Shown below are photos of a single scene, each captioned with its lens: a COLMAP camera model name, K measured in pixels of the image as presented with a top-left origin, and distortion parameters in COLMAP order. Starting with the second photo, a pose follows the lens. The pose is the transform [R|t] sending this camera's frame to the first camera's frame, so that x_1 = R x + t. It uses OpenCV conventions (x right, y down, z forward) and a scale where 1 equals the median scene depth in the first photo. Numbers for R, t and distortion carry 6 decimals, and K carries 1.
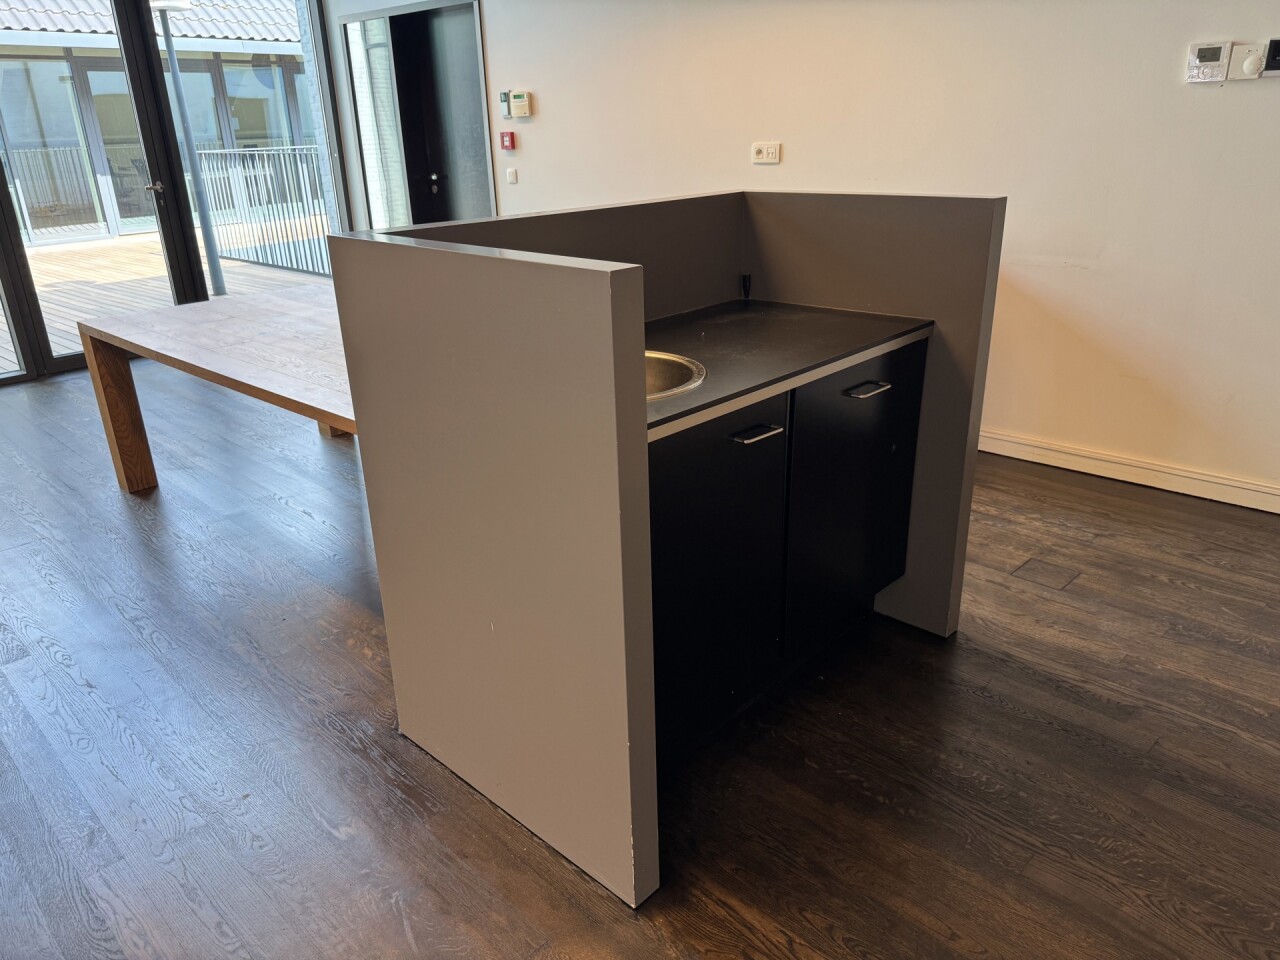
lens RADIAL K [[903.0, 0, 639.1], [0, 903.0, 480.5], [0, 0, 1]] dist [0.039887, -0.052450]
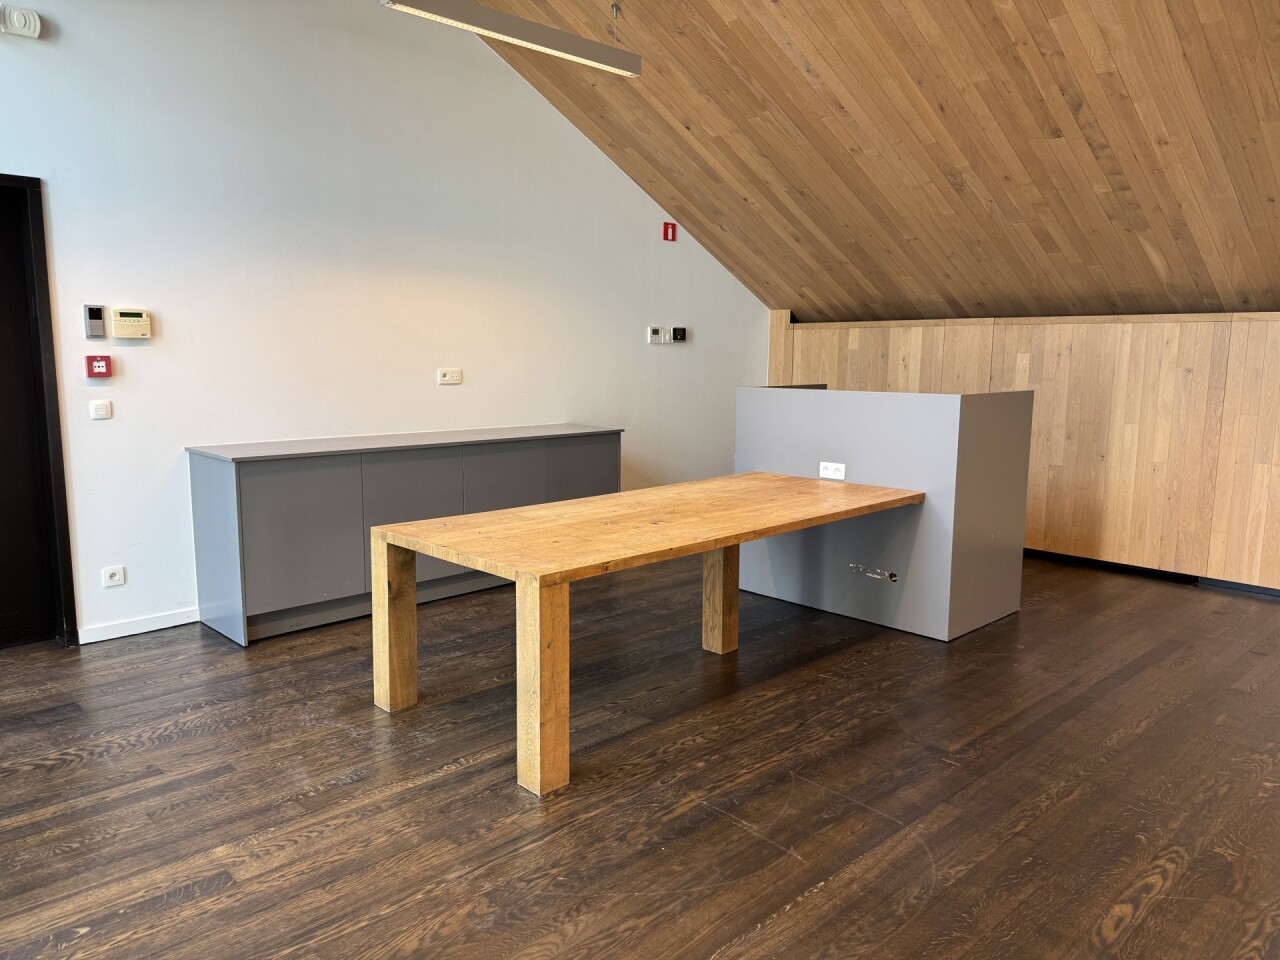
lens RADIAL K [[903.0, 0, 639.1], [0, 903.0, 480.5], [0, 0, 1]] dist [0.039887, -0.052450]
pose [[0.037518, -0.112648, 0.992926, -1.574544], [0.361372, 0.927910, 0.091617, -0.334080], [-0.931667, 0.355378, 0.075521, 0.966777]]
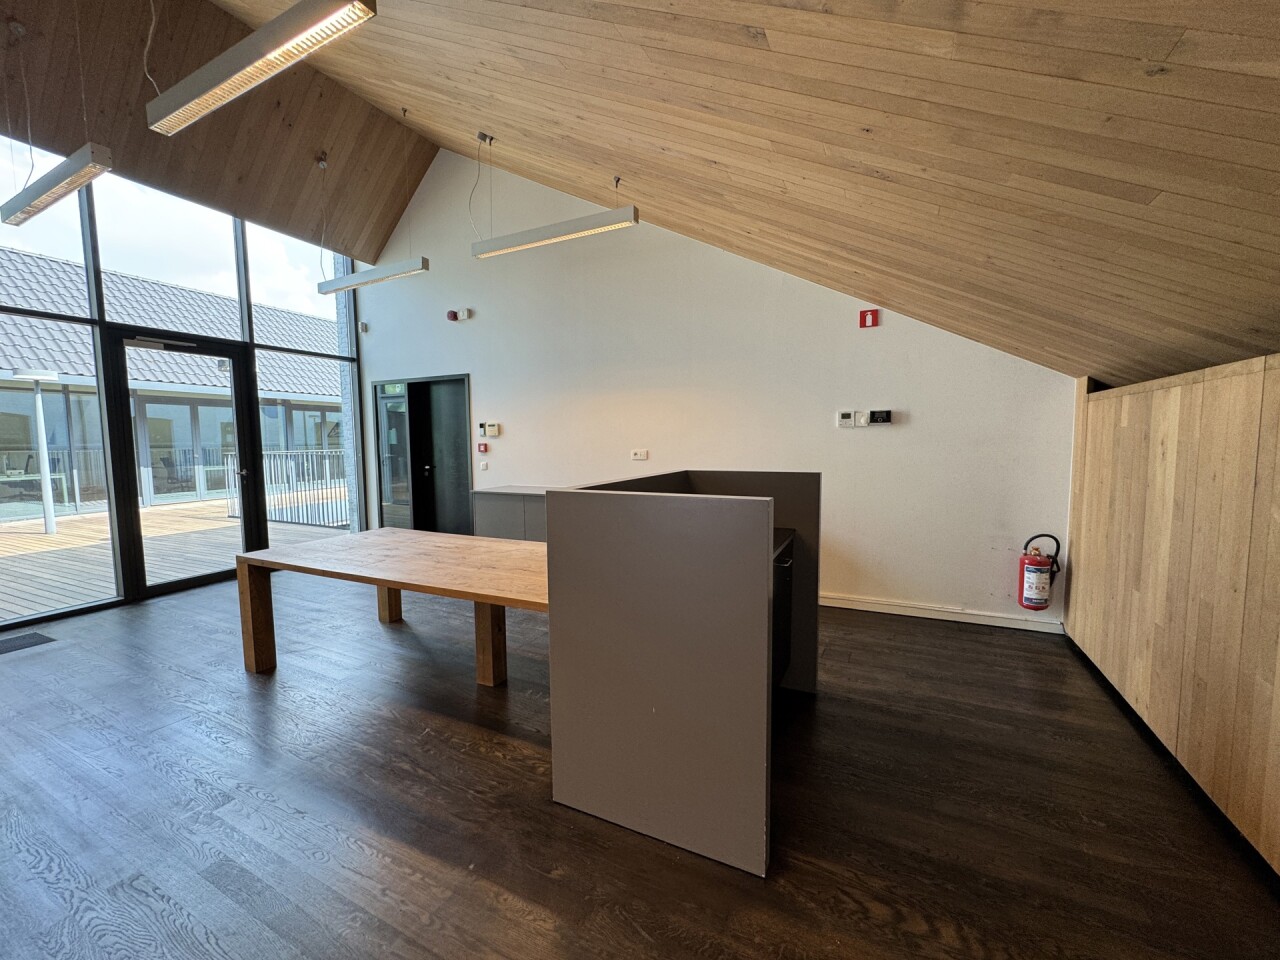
lens RADIAL K [[510.5, 0, 639.5], [0, 510.5, 479.6], [0, 0, 1]] dist [-0.002016, 0.000087]
pose [[0.952511, -0.004927, 0.304465, -0.274753], [0.095790, 0.953956, -0.284240, 0.011432], [-0.289046, 0.299907, 0.909125, 0.001718]]
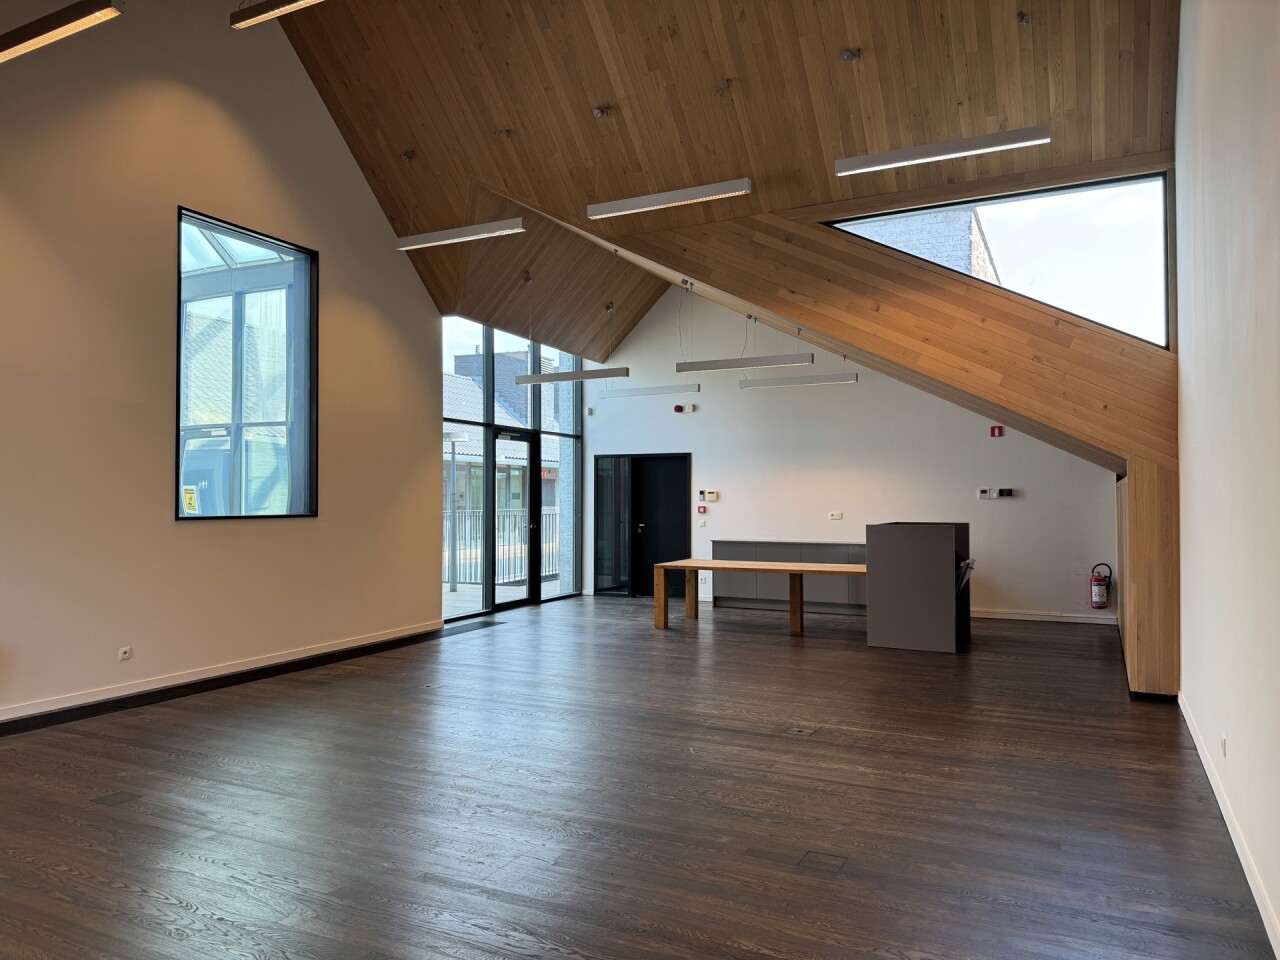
lens RADIAL K [[893.7, 0, 641.5], [0, 893.7, 482.2], [0, 0, 1]] dist [0.093544, -0.137366]
pose [[0.952268, 0.034688, 0.303285, -1.741901], [0.086534, 0.922094, -0.377166, 0.729771], [-0.292740, 0.385408, 0.875079, -1.750072]]
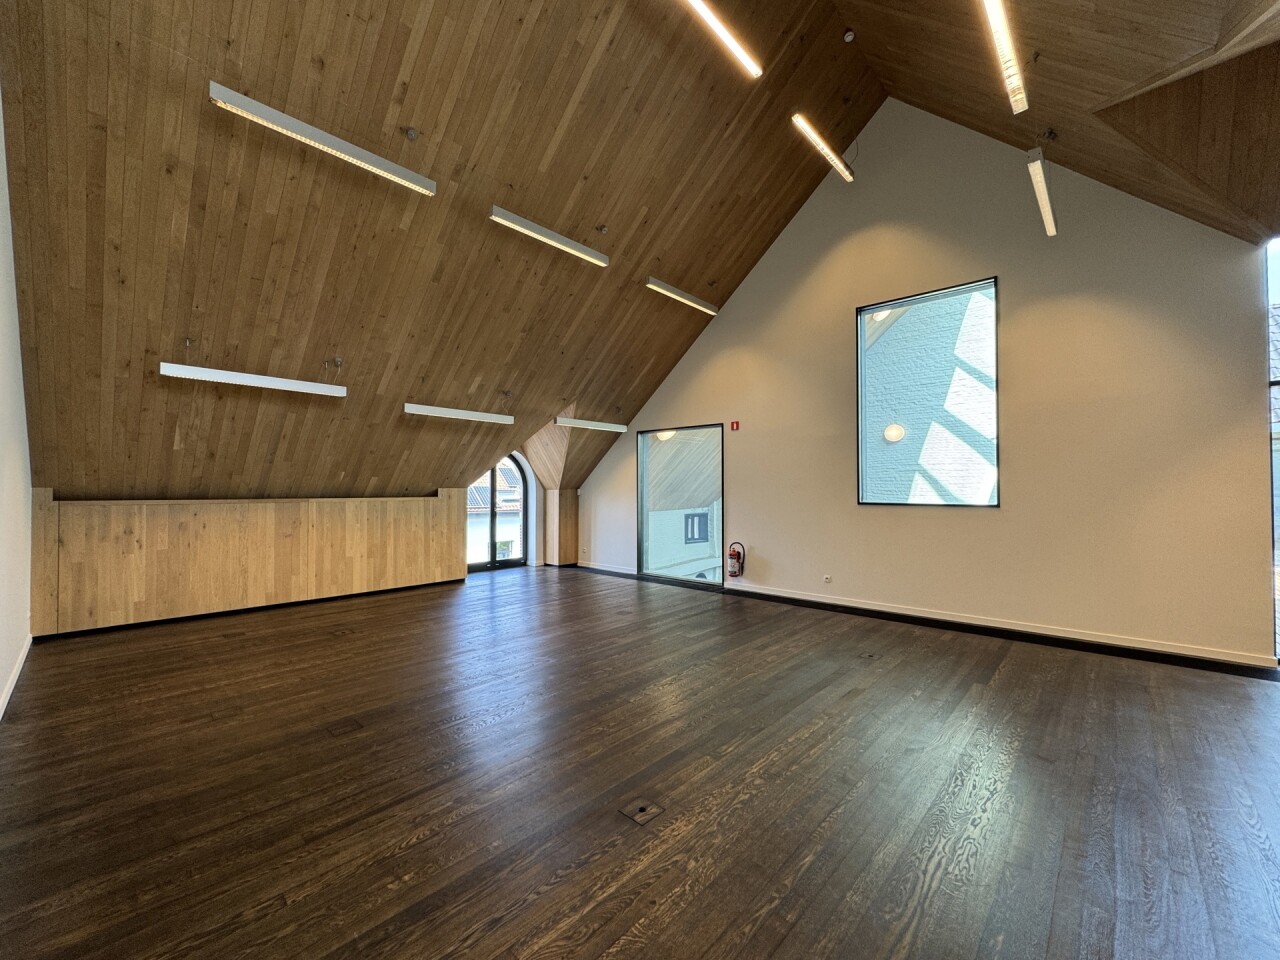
lens RADIAL K [[510.5, 0, 639.5], [0, 510.5, 479.6], [0, 0, 1]] dist [-0.002016, 0.000087]
pose [[0.028313, 0.013260, -0.999511, -0.125181], [-0.368921, 0.929459, 0.001880, 0.080526], [0.929030, 0.368687, 0.031207, -0.284393]]
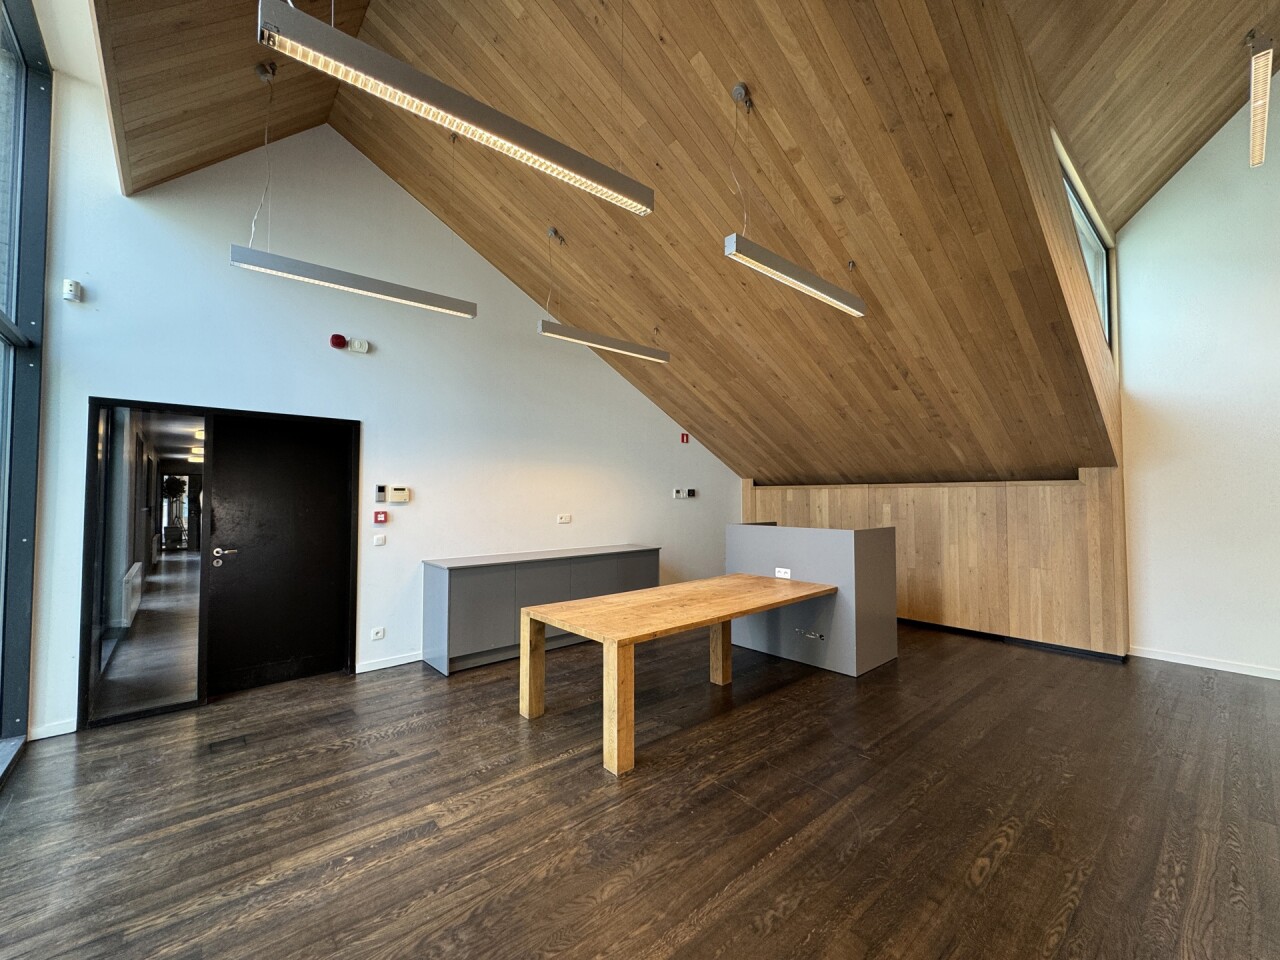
lens RADIAL K [[511.1, 0, 639.6], [0, 511.1, 479.6], [0, 0, 1]] dist [-0.002831, 0.000667]
pose [[0.088055, 0.063913, 0.994063, -1.592617], [0.365514, 0.926255, -0.091931, -0.361078], [-0.926631, 0.371439, 0.058200, 0.970600]]
